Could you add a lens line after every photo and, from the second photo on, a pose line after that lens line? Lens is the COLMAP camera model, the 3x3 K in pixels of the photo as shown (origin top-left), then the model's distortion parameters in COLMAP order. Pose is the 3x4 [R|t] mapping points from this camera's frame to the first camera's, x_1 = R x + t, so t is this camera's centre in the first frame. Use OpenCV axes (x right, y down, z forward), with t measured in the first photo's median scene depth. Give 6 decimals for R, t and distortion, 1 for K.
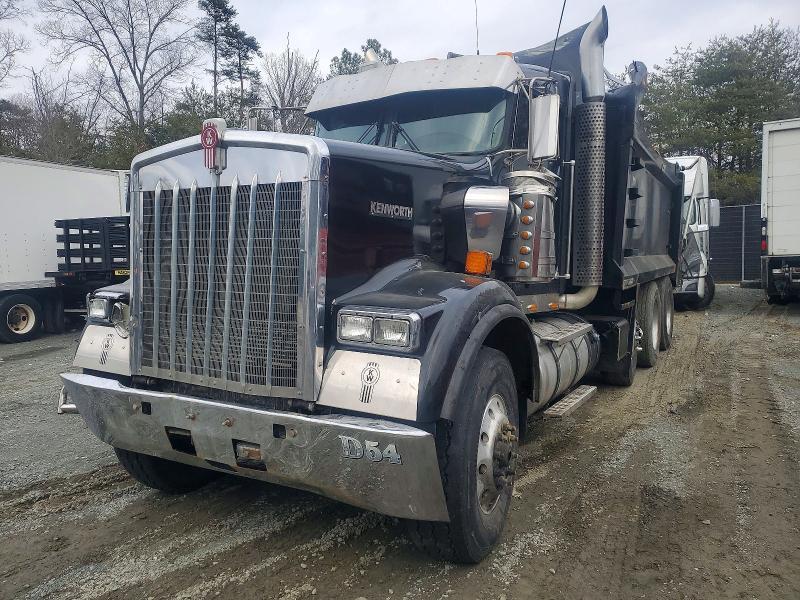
lens RADIAL K [[638.6, 0, 383.2], [0, 638.6, 278.3], [0, 0, 1]] dist [0.040780, 0.003042]
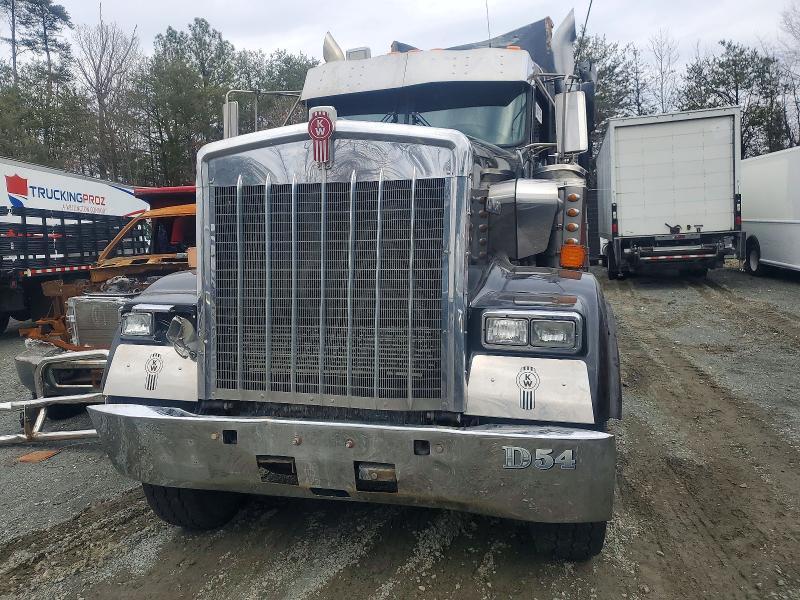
lens RADIAL K [[638.6, 0, 400.8], [0, 638.6, 263.5], [0, 0, 1]] dist [0.040780, 0.003042]
pose [[0.962699, -0.035426, 0.268246, -0.381868], [0.036006, 0.999348, 0.002758, -0.026623], [-0.268169, 0.007003, 0.963346, 0.104893]]
